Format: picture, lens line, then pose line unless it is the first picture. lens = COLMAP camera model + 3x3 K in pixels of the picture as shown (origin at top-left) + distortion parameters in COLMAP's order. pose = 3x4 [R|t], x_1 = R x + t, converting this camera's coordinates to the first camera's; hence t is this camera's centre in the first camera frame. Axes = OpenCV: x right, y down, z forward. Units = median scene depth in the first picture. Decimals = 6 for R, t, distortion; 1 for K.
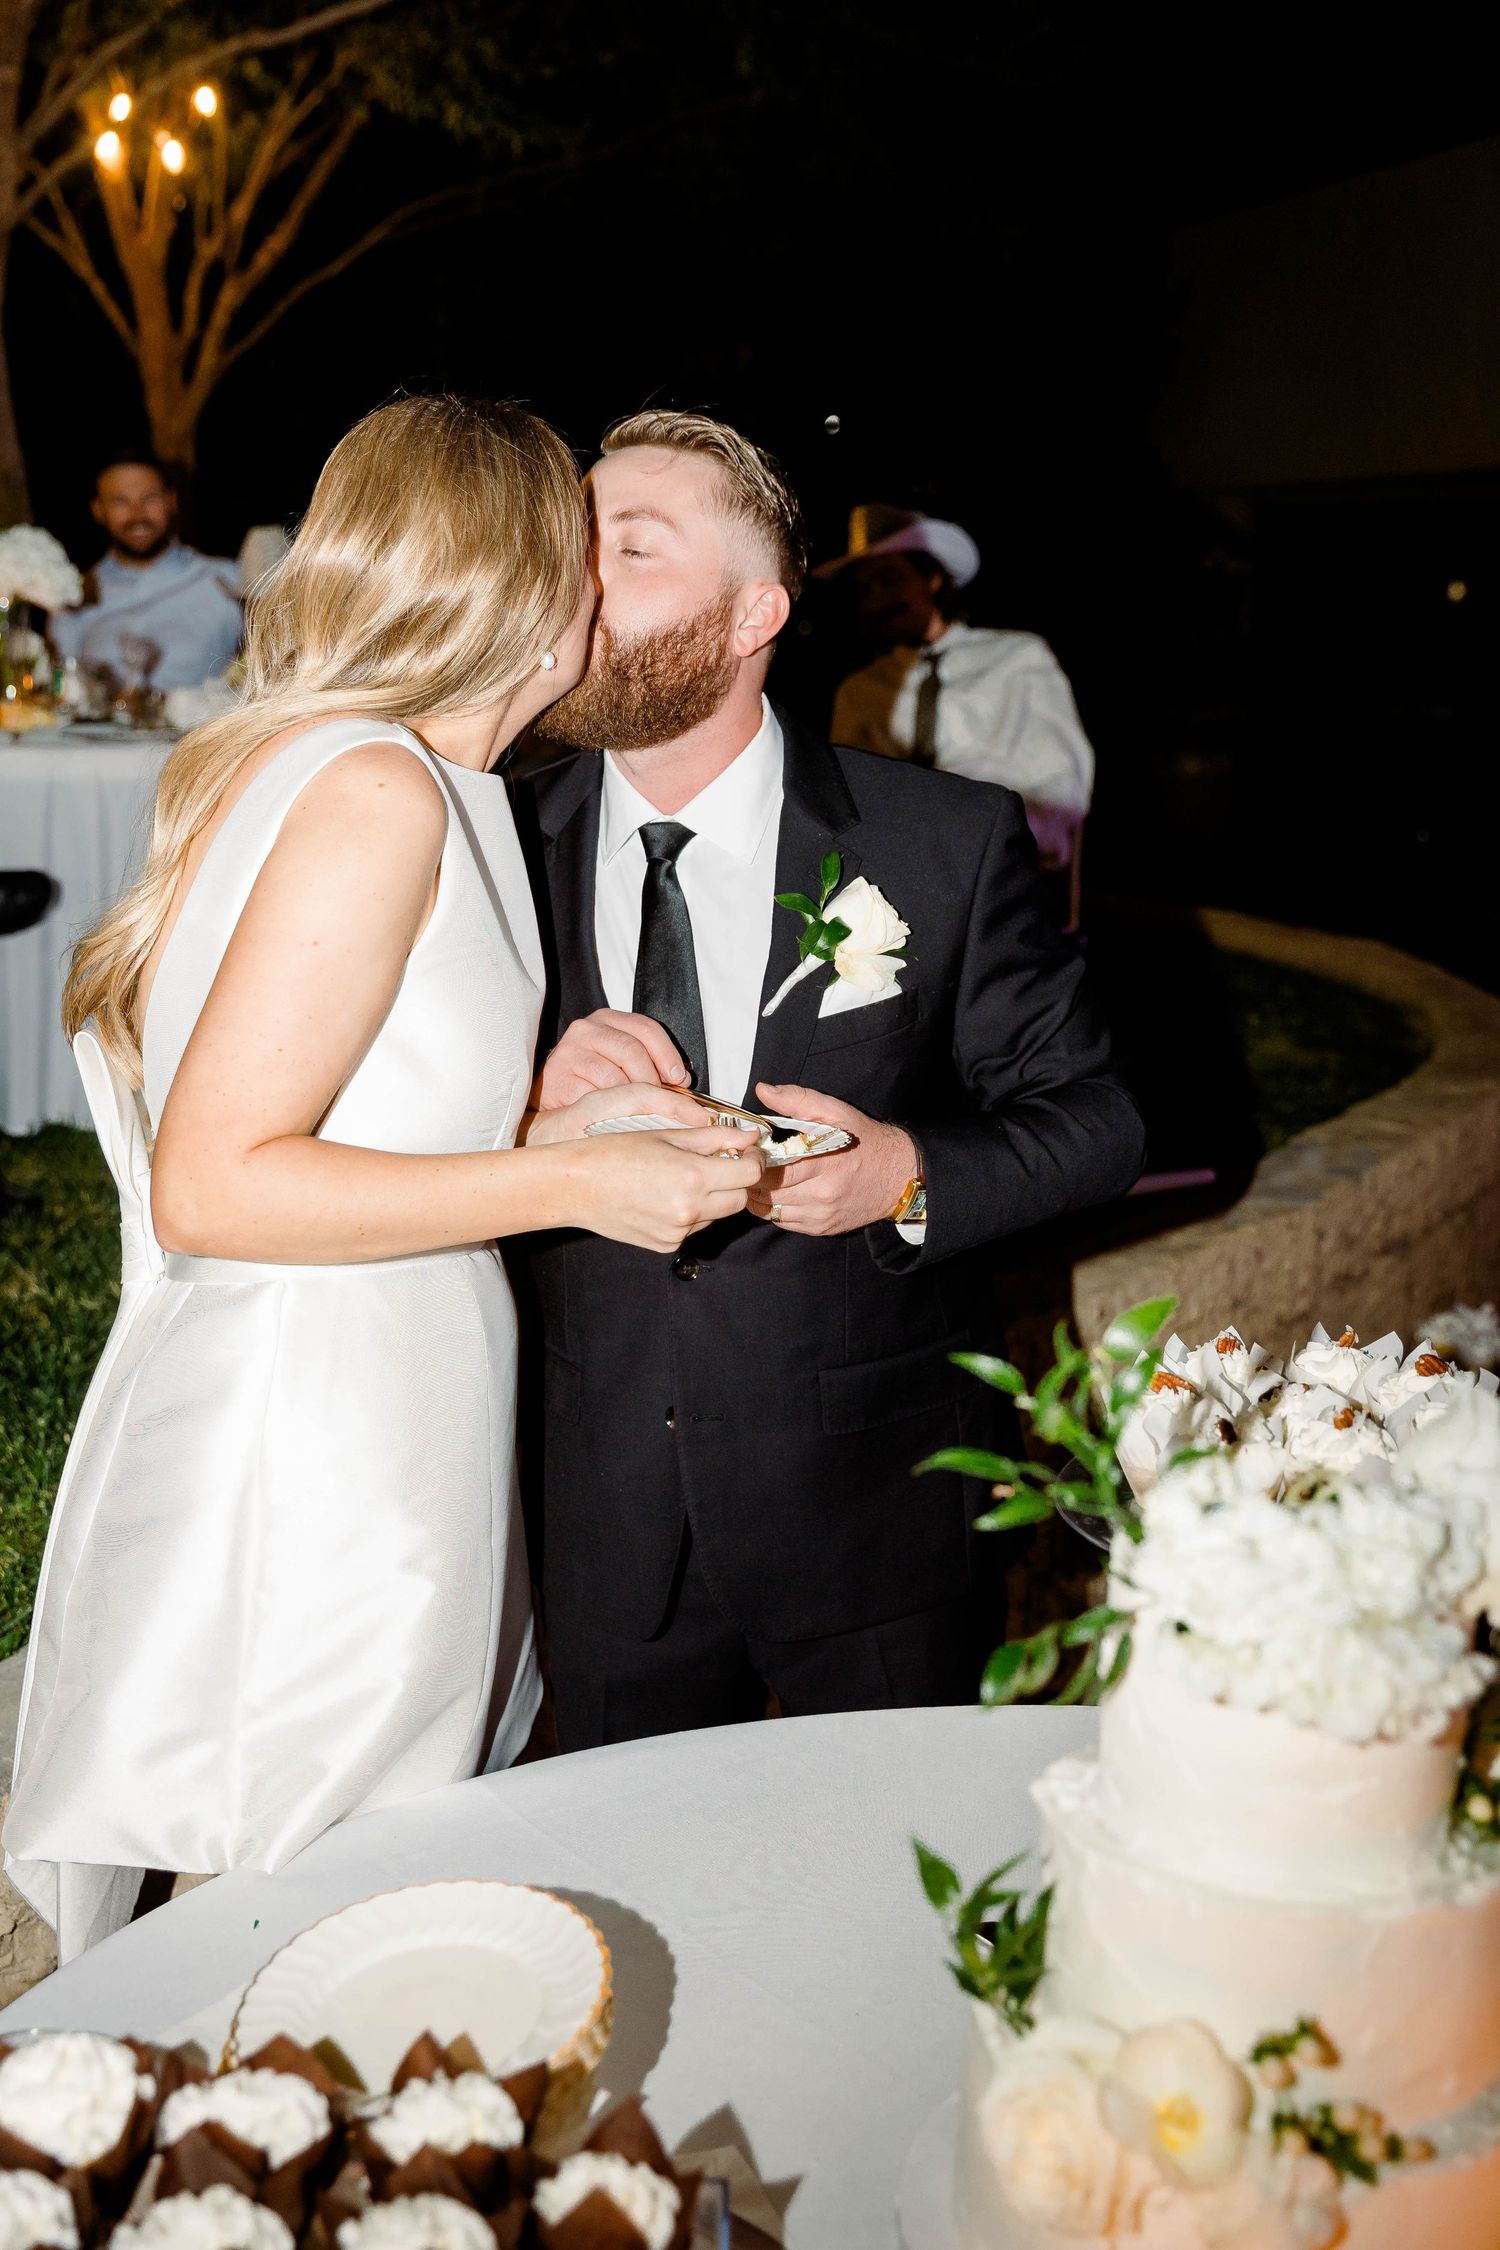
lens RADIAL K [[2608.5, 0, 750.6], [0, 2608.5, 1128.8], [0, 0, 1]] dist [0.013890, 0.000000]
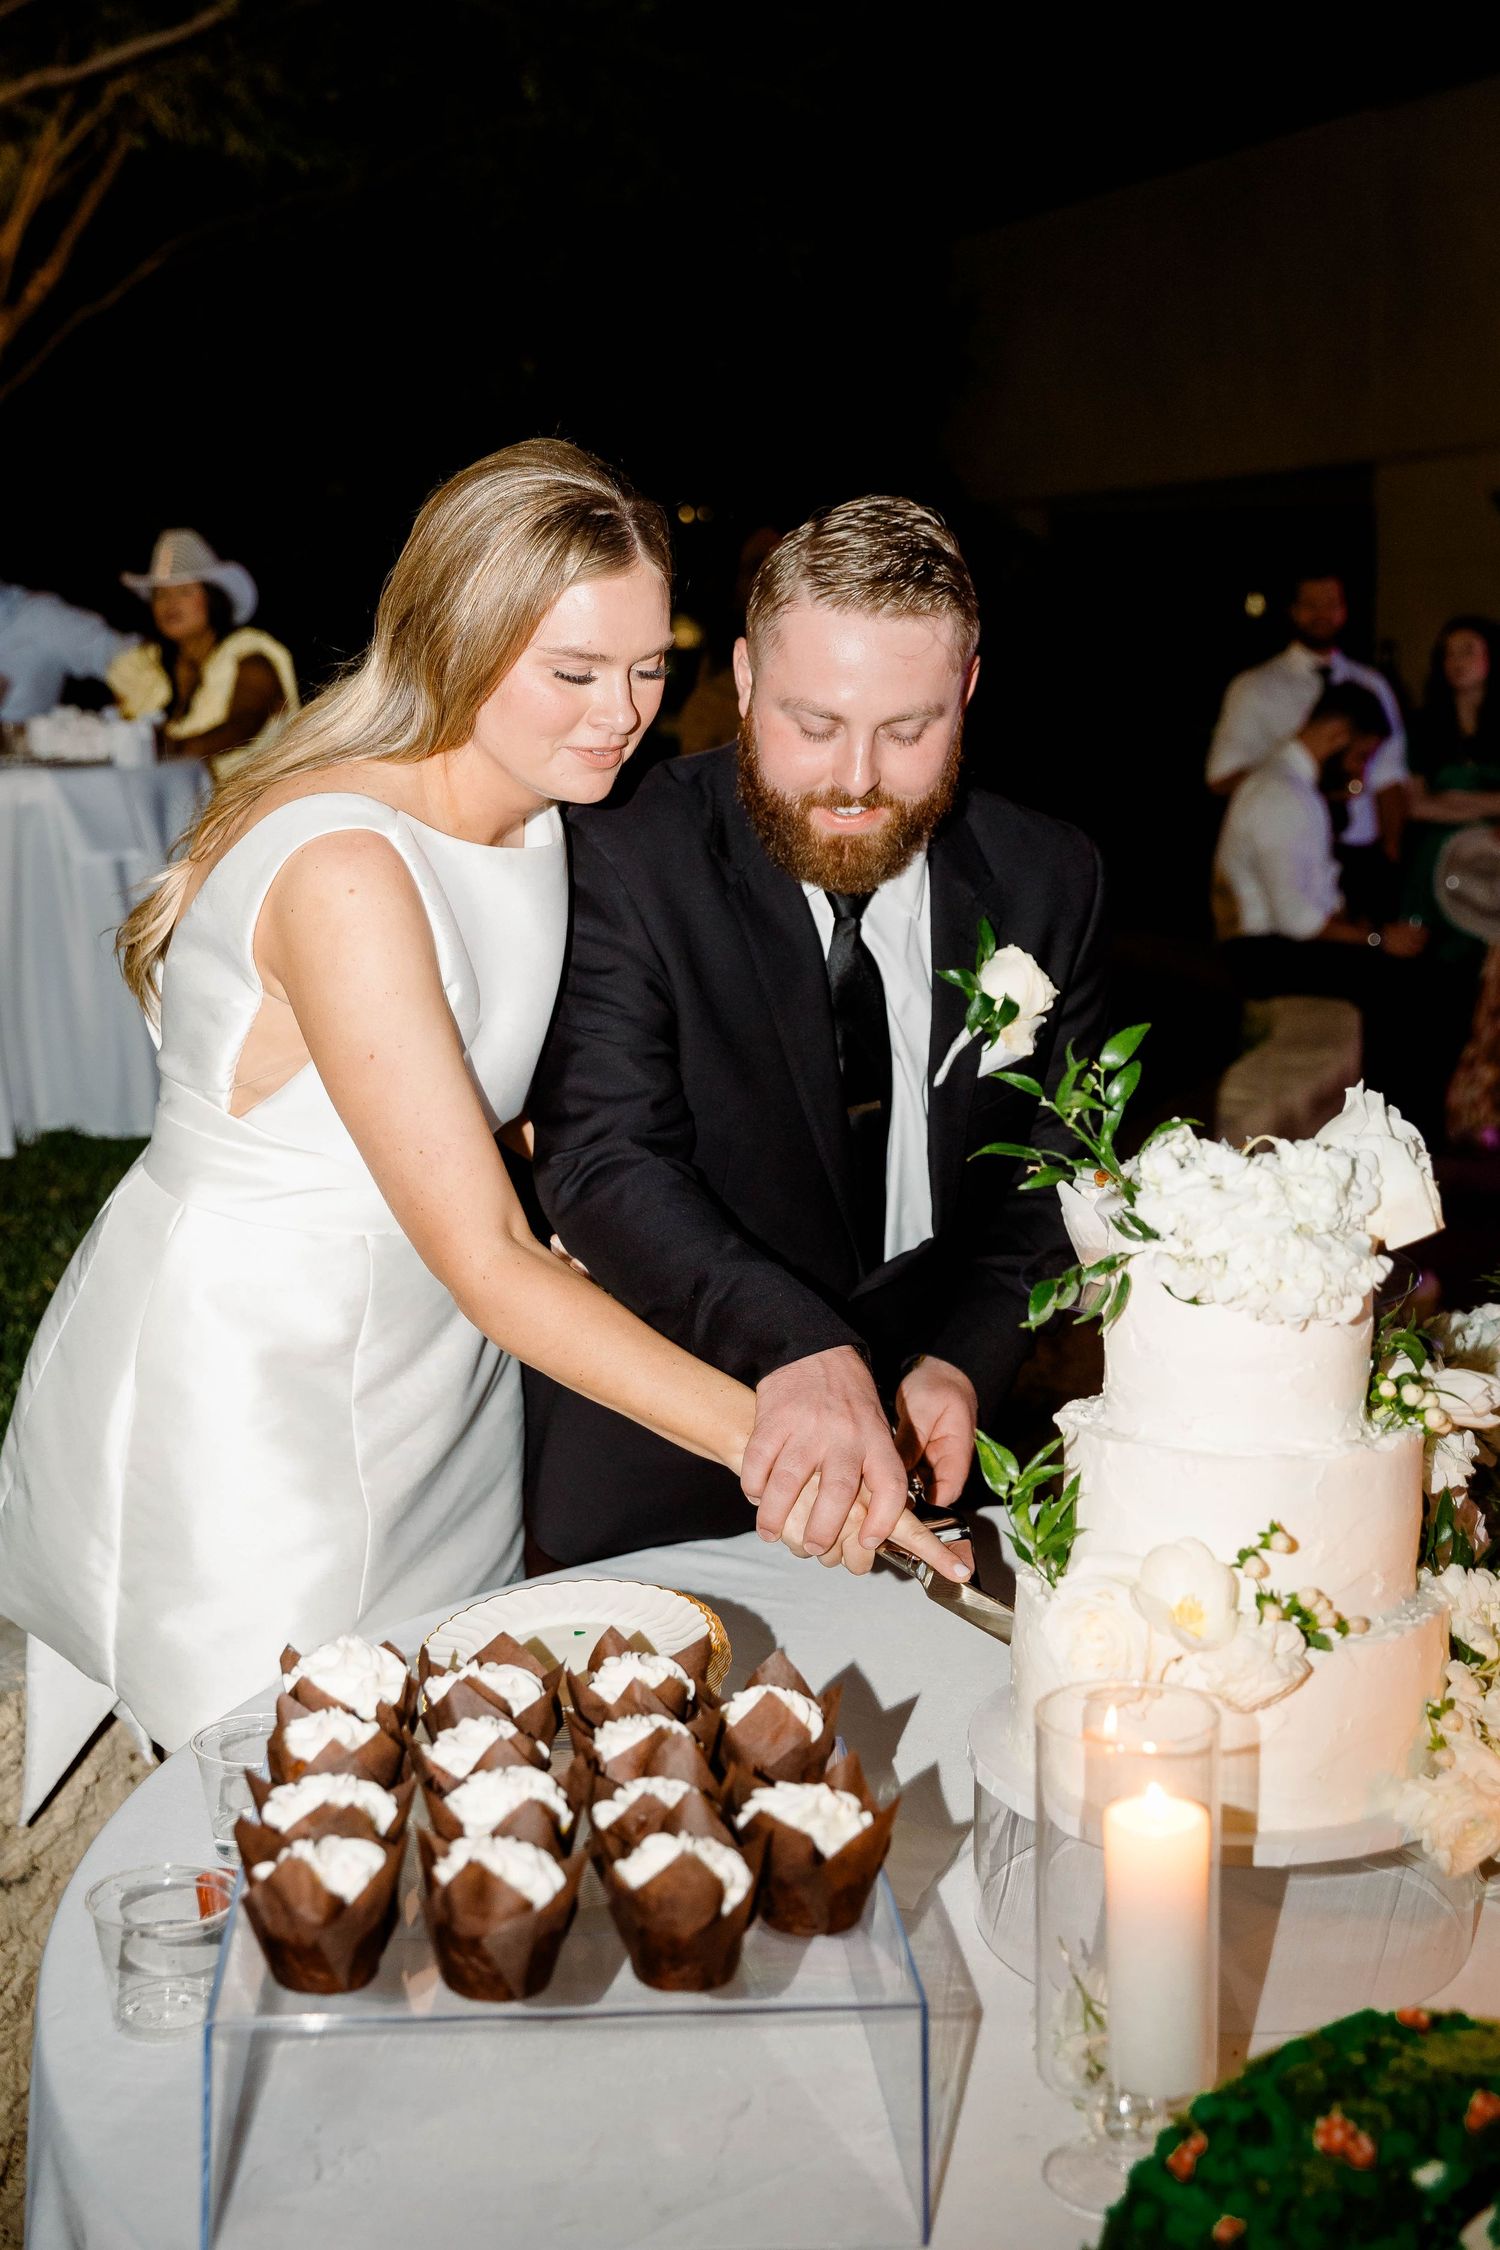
lens RADIAL K [[2852.9, 0, 748.7], [0, 2852.9, 1123.6], [0, 0, 1]] dist [0.034583, 0.000000]
pose [[0.995475, -0.051357, 0.079954, -0.173413], [0.054000, 0.998052, -0.031254, 0.157037], [-0.078194, 0.035430, 0.996308, -0.489627]]
